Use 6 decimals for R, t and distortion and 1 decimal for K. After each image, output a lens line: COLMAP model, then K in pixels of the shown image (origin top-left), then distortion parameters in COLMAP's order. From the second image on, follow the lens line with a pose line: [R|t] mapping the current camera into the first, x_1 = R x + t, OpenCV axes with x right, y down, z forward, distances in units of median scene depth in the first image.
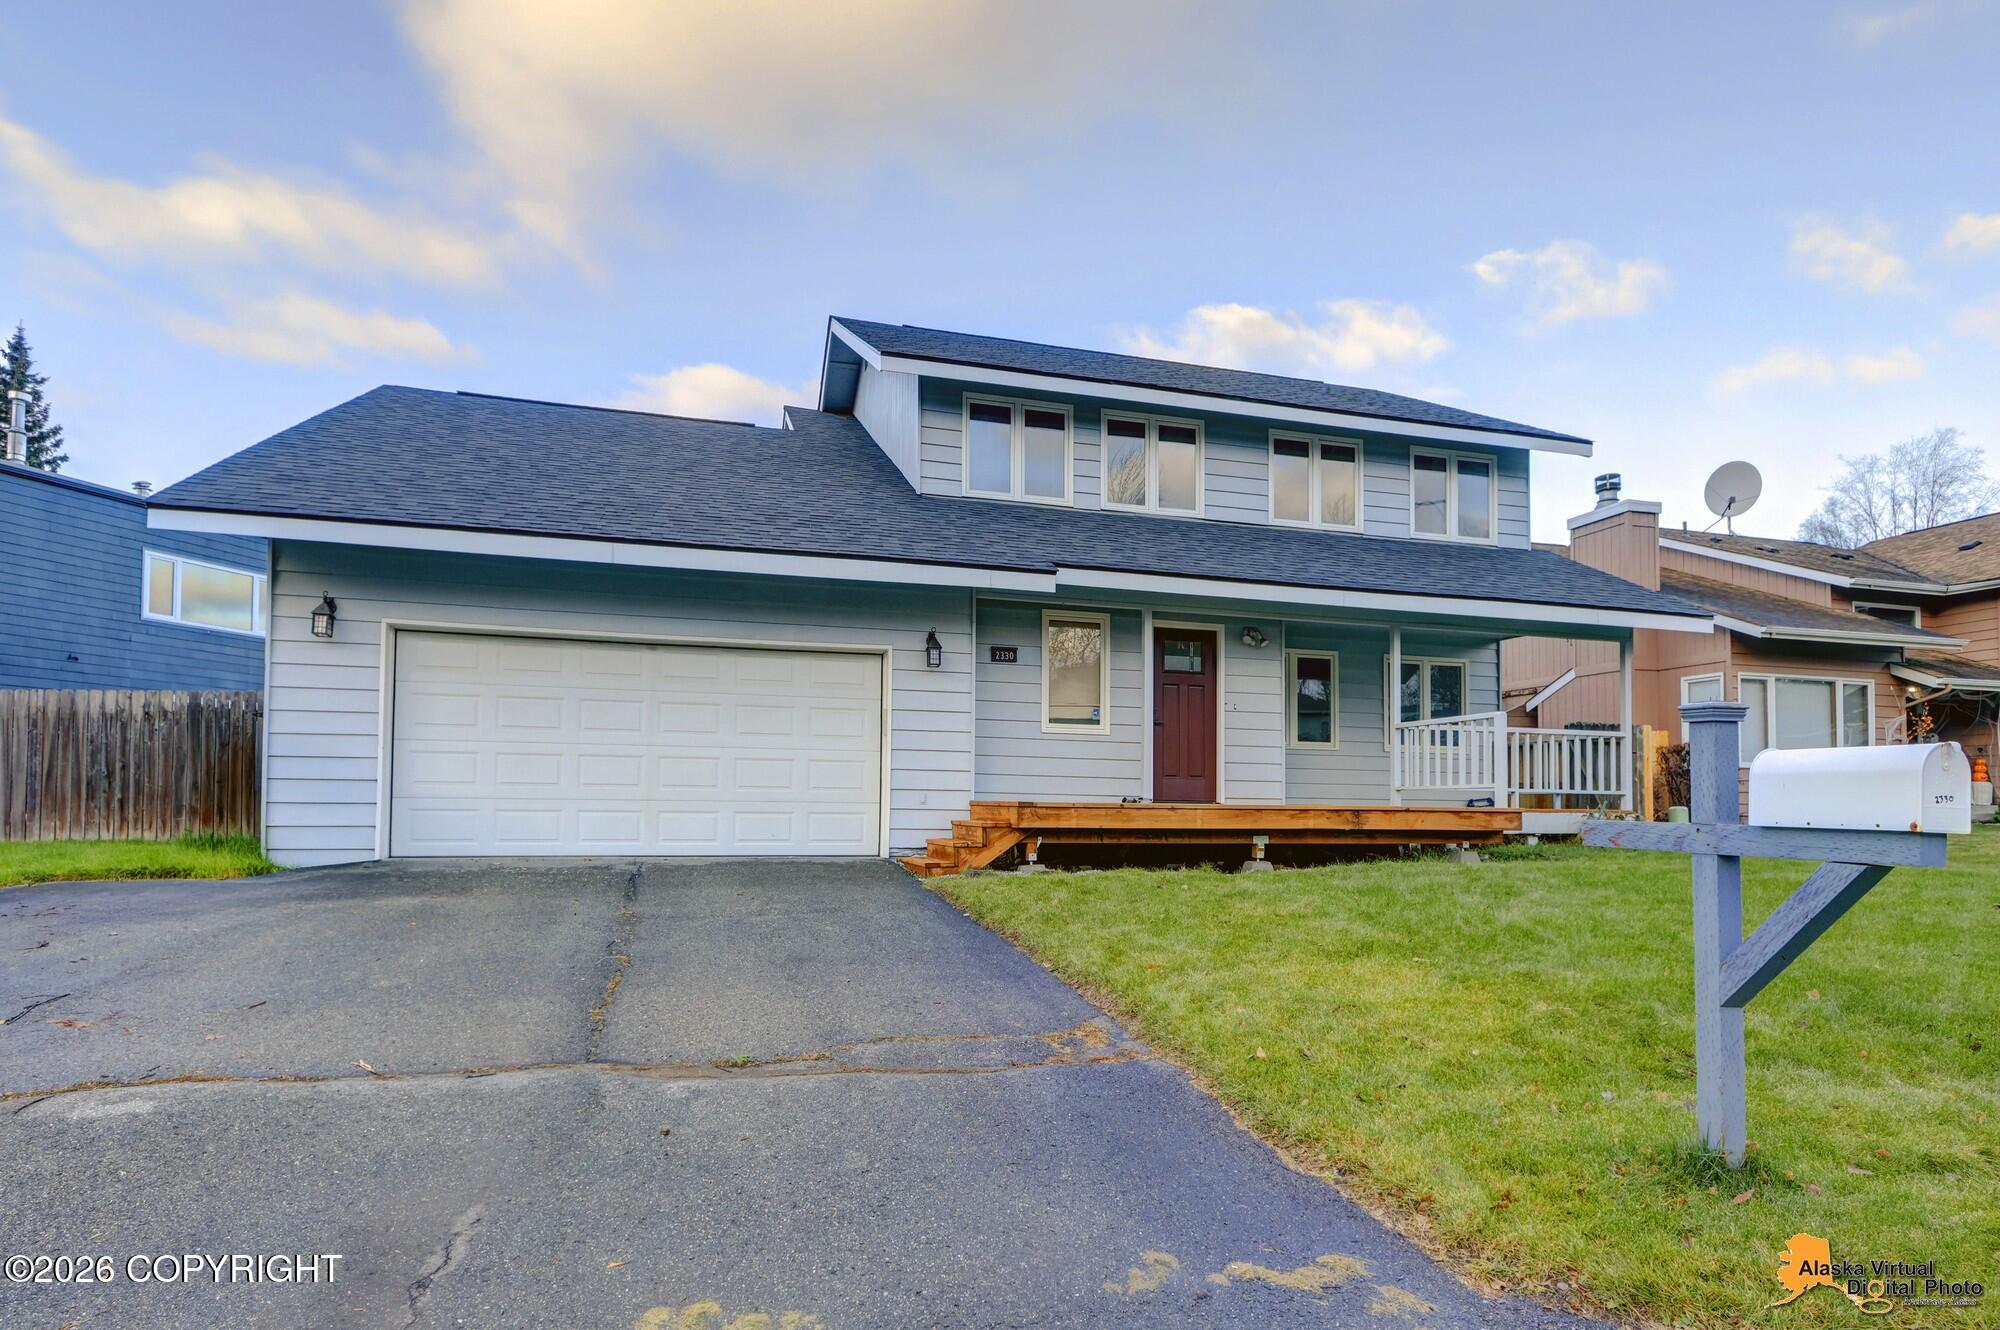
lens RADIAL K [[994.6, 0, 1000.0], [0, 994.6, 665.0], [0, 0, 1]] dist [0.002504, 0.000016]
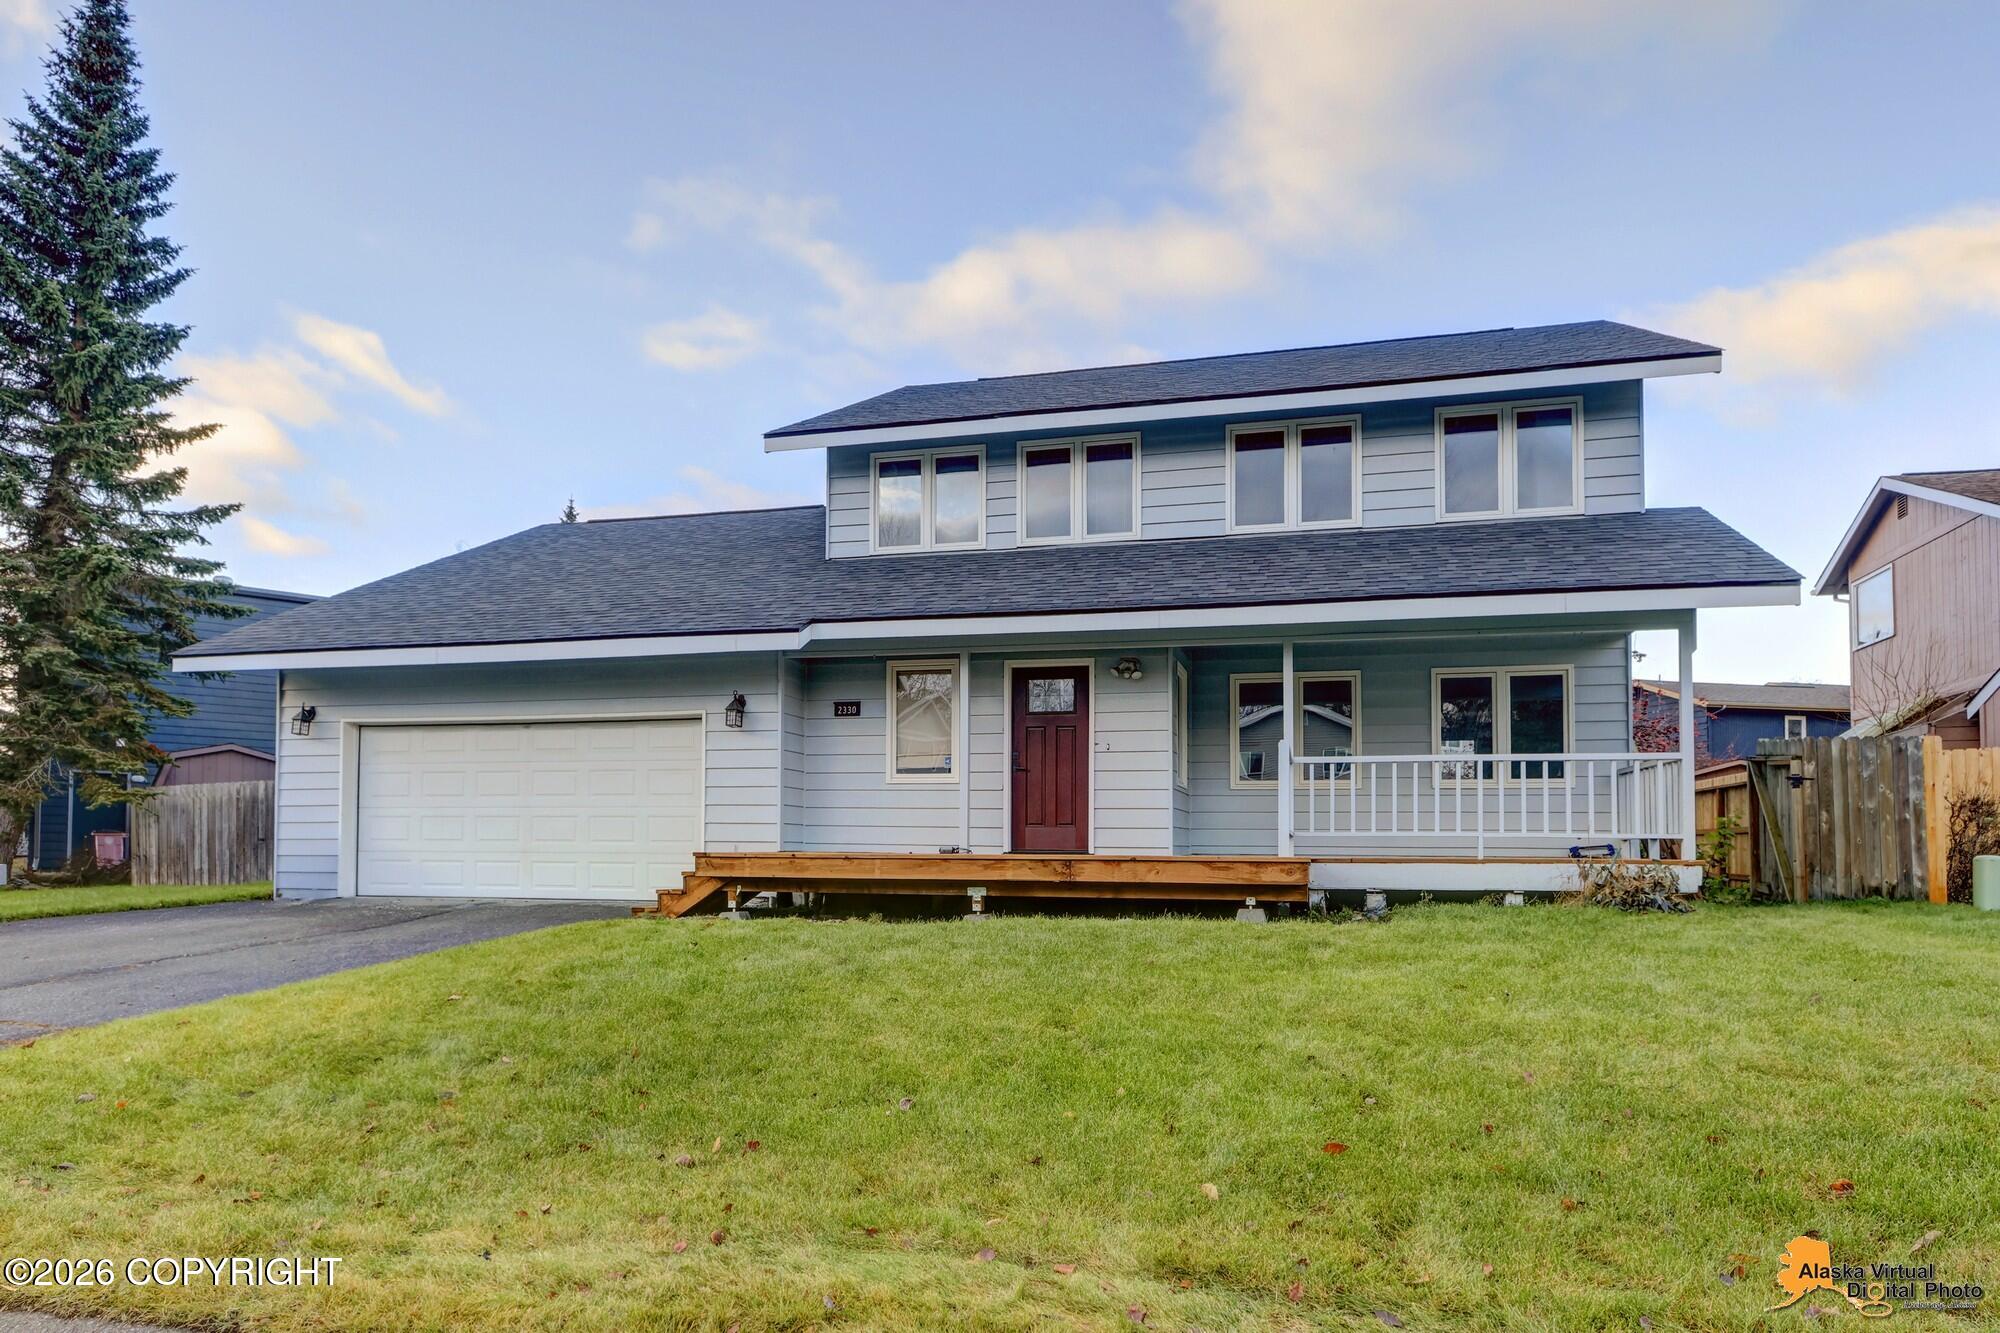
lens RADIAL K [[980.9, 0, 933.1], [0, 980.9, 740.2], [0, 0, 1]] dist [-0.001830, -0.000269]
pose [[0.888035, -0.057304, -0.456190, 0.506435], [0.066038, 0.997812, 0.003212, 0.022580], [0.455008, -0.032978, 0.889876, 0.133452]]
